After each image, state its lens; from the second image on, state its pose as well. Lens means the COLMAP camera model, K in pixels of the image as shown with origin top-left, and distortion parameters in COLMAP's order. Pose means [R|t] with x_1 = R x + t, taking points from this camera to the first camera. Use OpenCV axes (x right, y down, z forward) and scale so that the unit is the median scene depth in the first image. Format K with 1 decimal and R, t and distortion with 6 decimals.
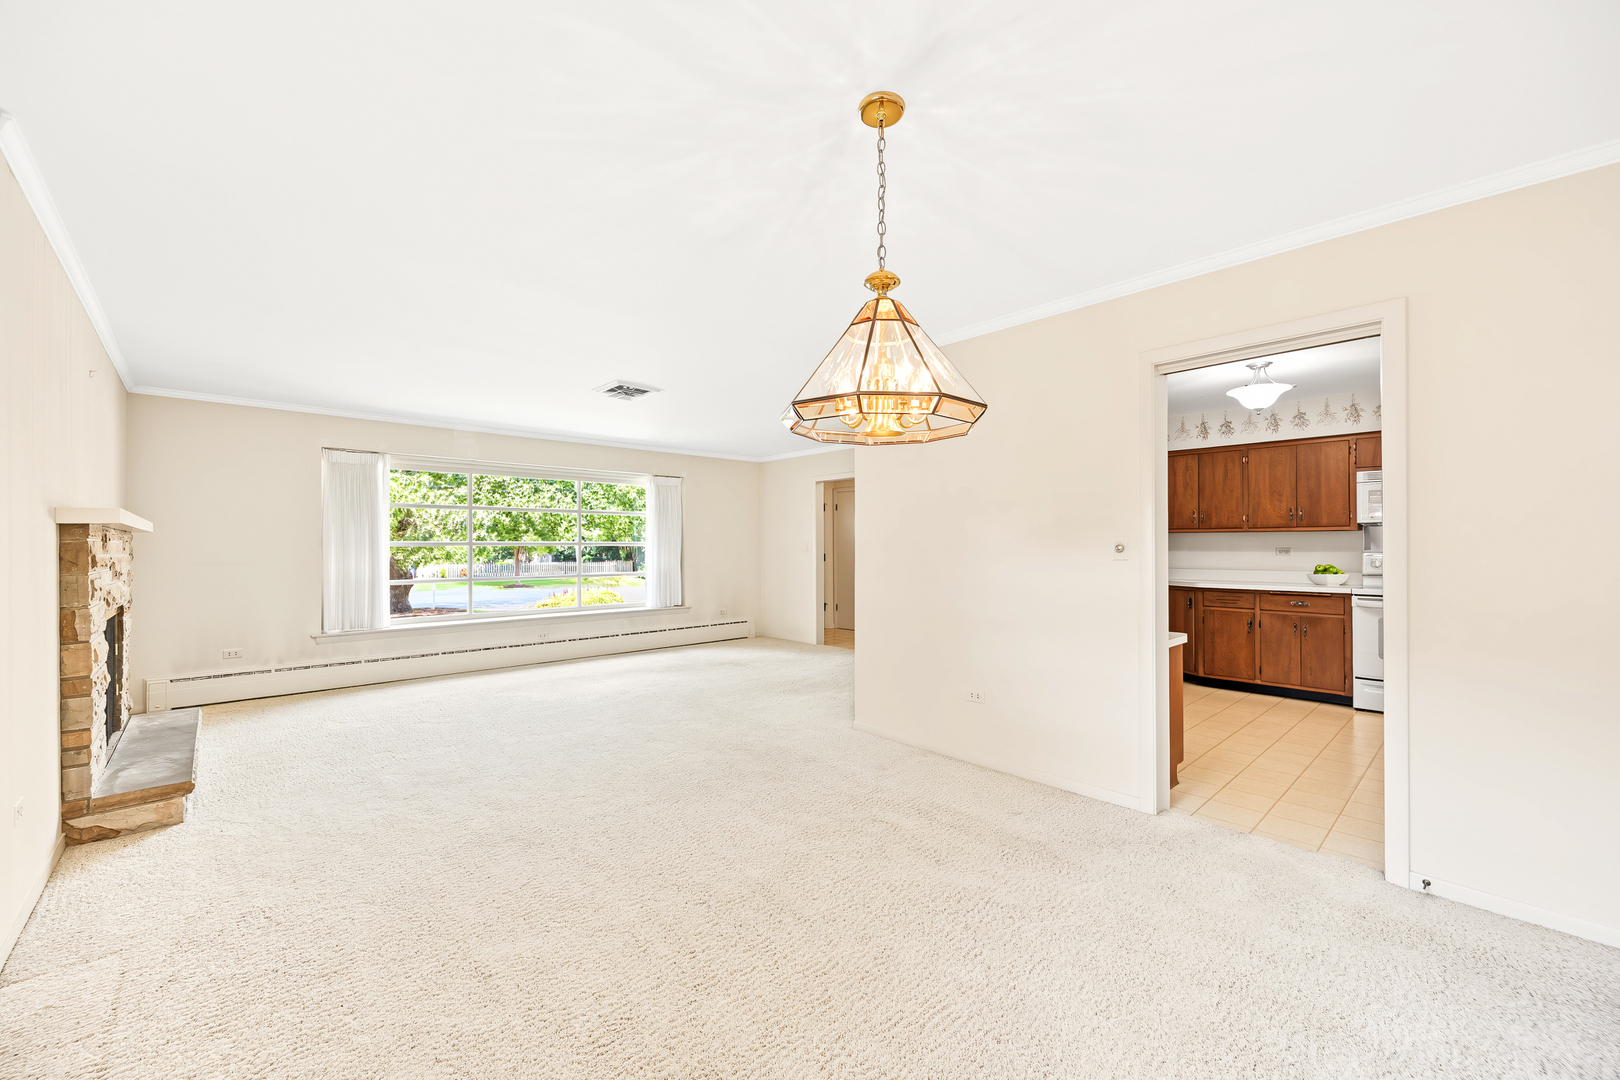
lens RADIAL K [[650.8, 0, 820.6], [0, 650.8, 543.0], [0, 0, 1]] dist [0.011494, 0.001053]
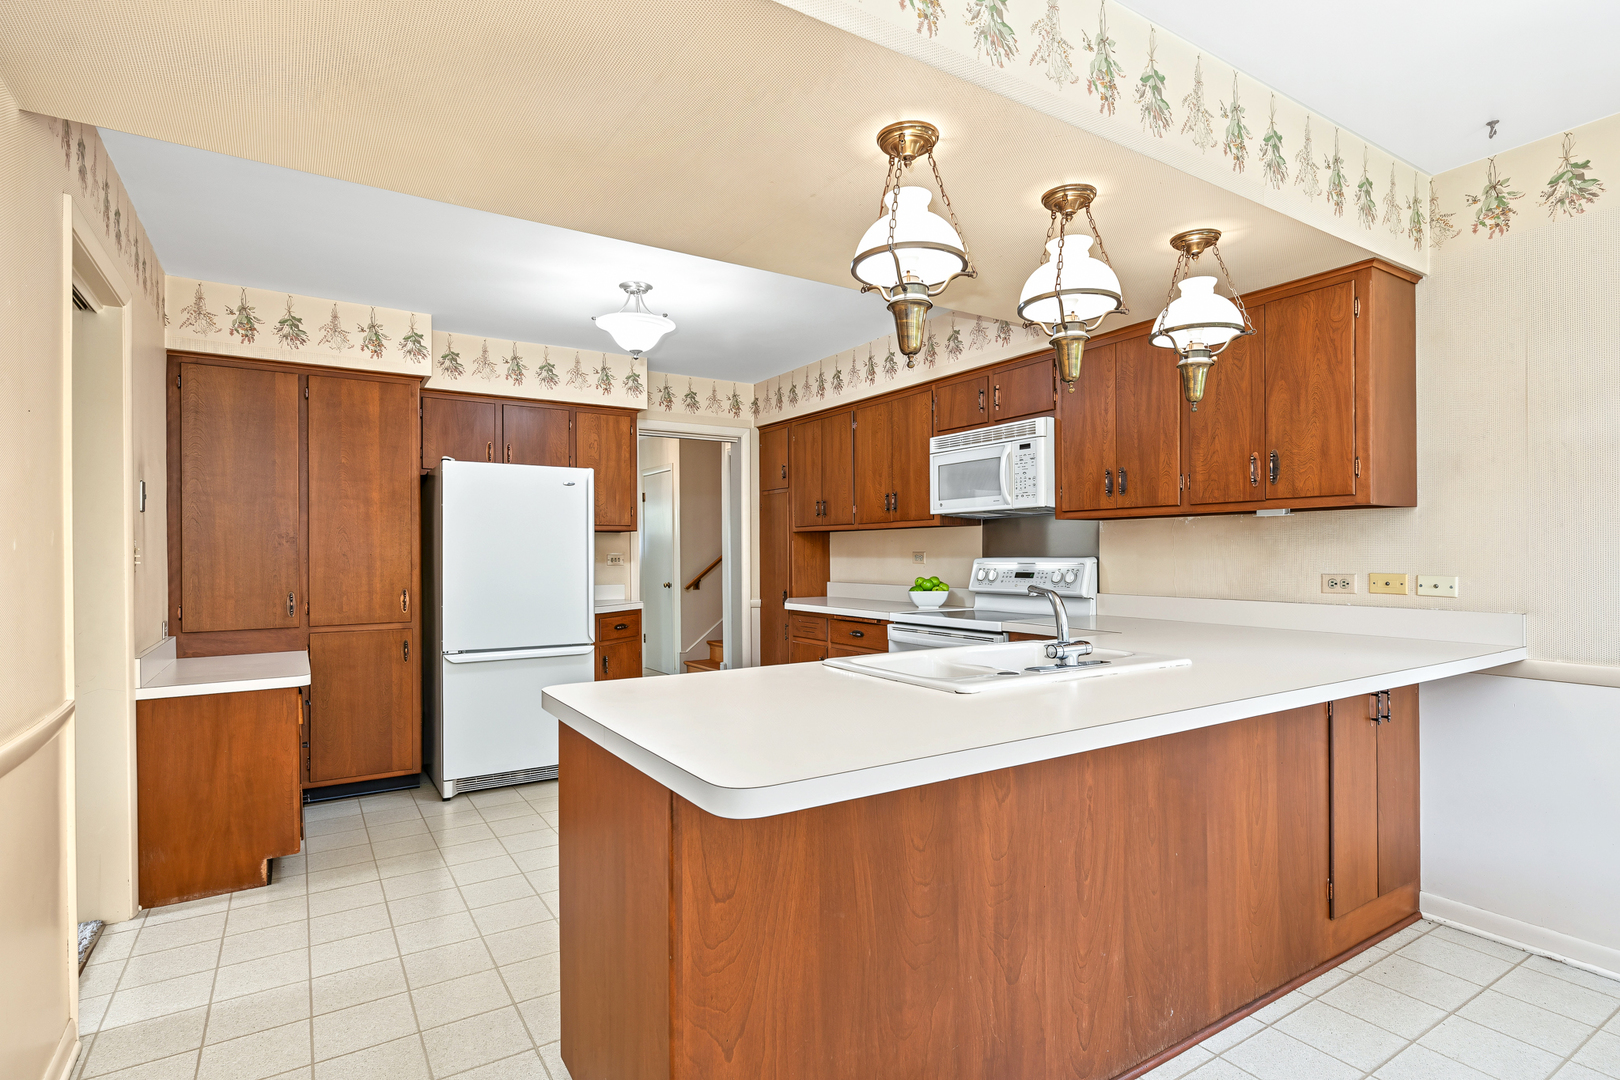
lens RADIAL K [[820.9, 0, 810.0], [0, 820.9, 555.2], [0, 0, 1]] dist [0.043932, -0.002094]
pose [[0.980667, -0.001934, -0.195672, 0.816985], [0.003702, 0.999956, 0.008669, 0.002795], [0.195647, -0.009226, 0.980631, 0.148569]]
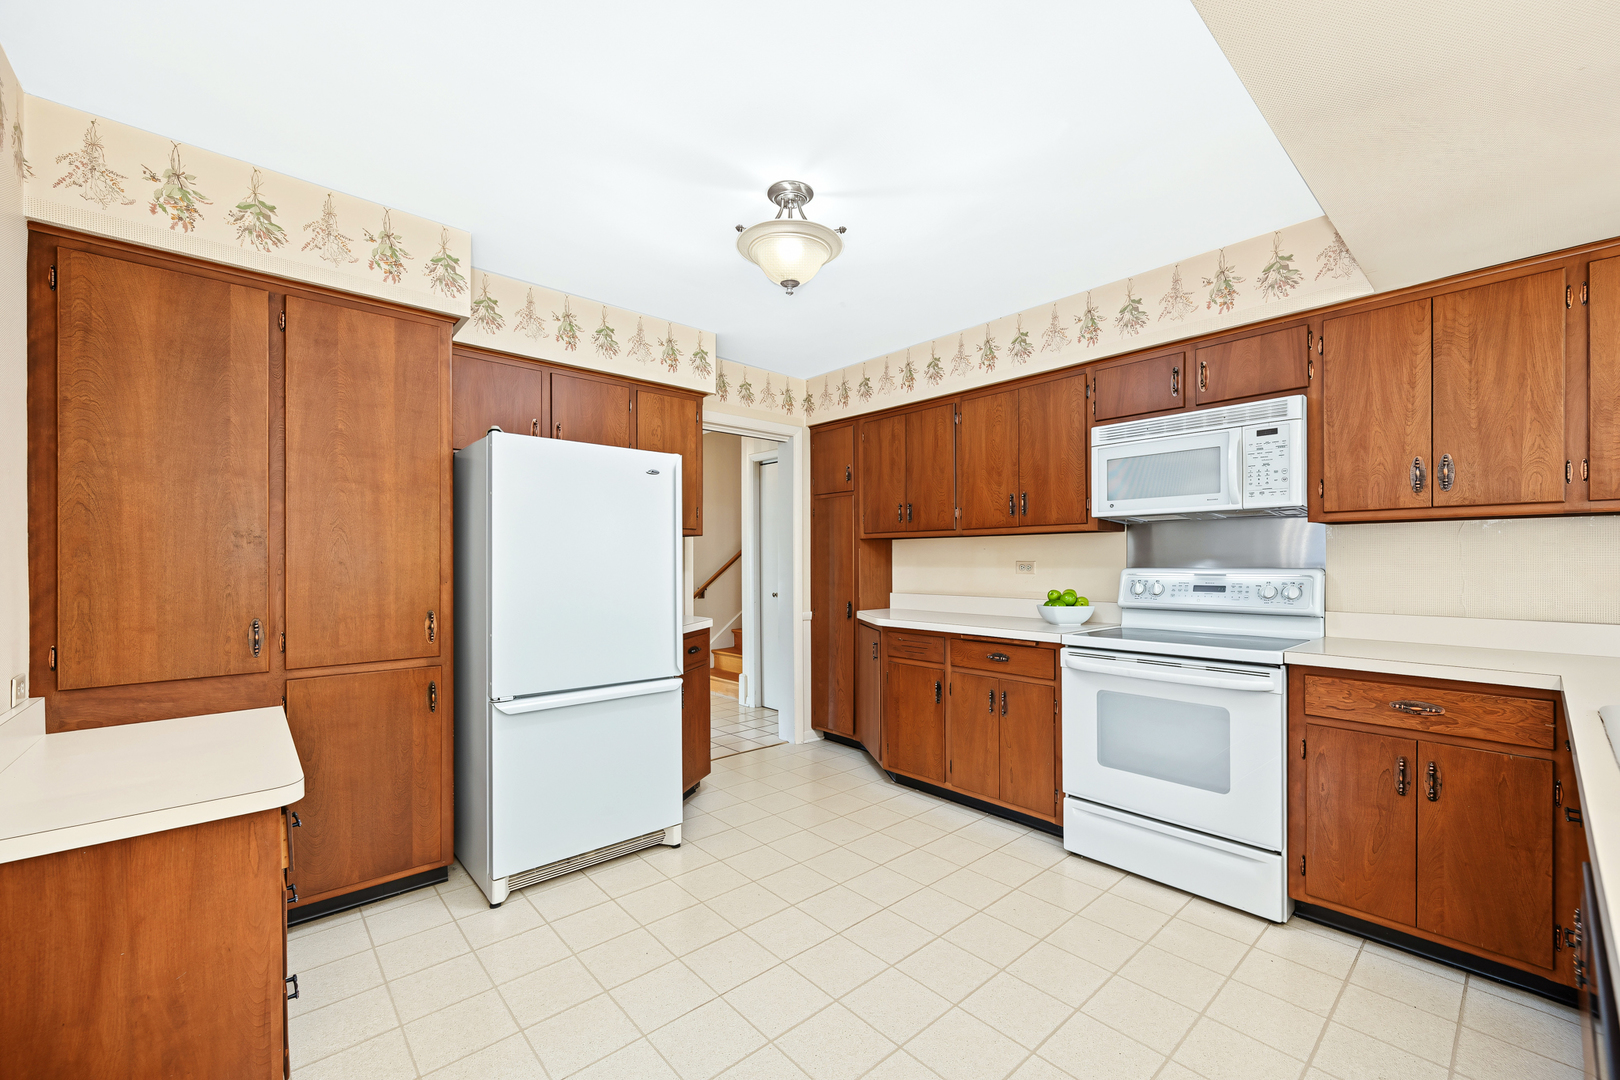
lens RADIAL K [[650.8, 0, 817.7], [0, 650.8, 563.9], [0, 0, 1]] dist [0.011494, 0.001053]
pose [[0.999585, 0.000638, -0.028805, 0.565673], [-0.000377, 0.999959, 0.009072, 0.004282], [0.028810, -0.009057, 0.999544, 0.404440]]
